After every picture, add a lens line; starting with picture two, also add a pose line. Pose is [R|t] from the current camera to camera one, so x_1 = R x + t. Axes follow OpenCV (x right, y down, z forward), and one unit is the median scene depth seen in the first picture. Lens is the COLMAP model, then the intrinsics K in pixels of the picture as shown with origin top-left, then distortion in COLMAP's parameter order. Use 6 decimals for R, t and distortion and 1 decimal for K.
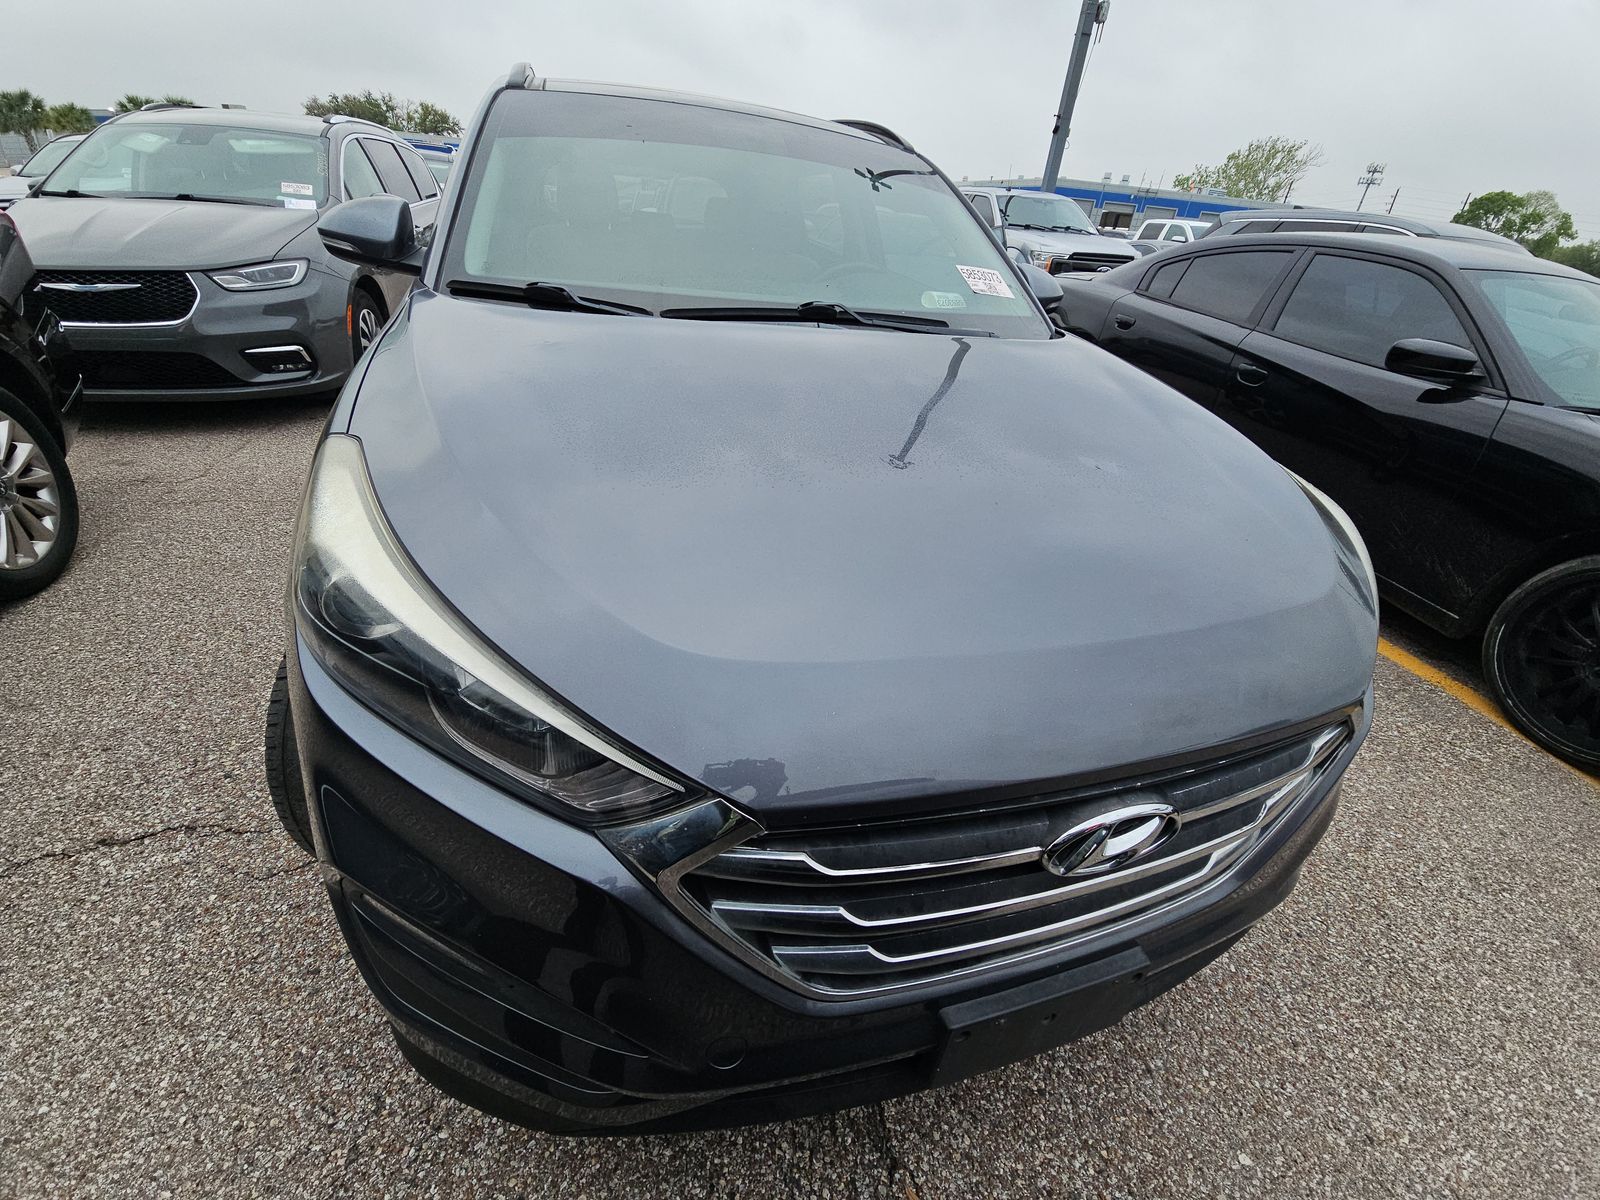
lens RADIAL K [[652.2, 0, 805.3], [0, 652.2, 595.3], [0, 0, 1]] dist [-0.001412, -0.003593]
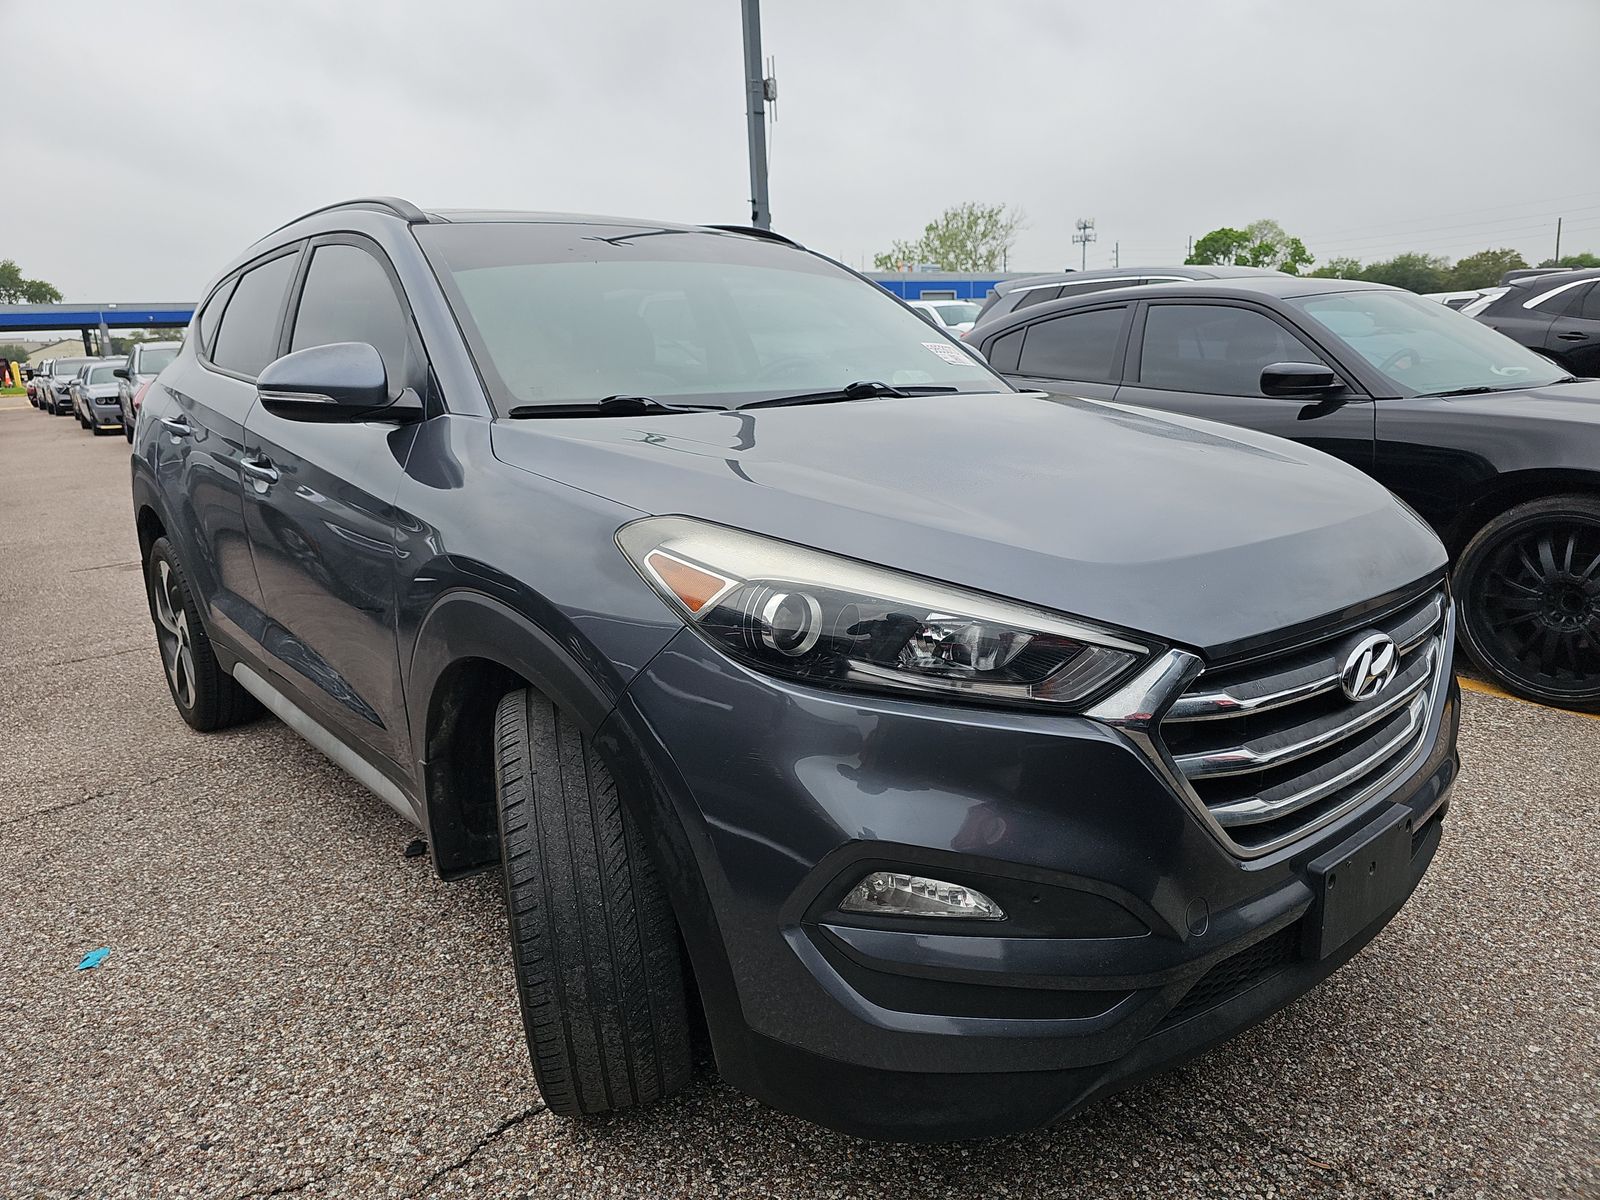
lens RADIAL K [[1081.6, 0, 802.1], [0, 1081.6, 606.0], [0, 0, 1]] dist [0.022104, -0.037253]
pose [[0.917011, -0.199316, 0.345492, -0.637899], [0.288129, 0.929993, -0.228242, 0.206256], [-0.275813, 0.308847, 0.910242, -0.350583]]
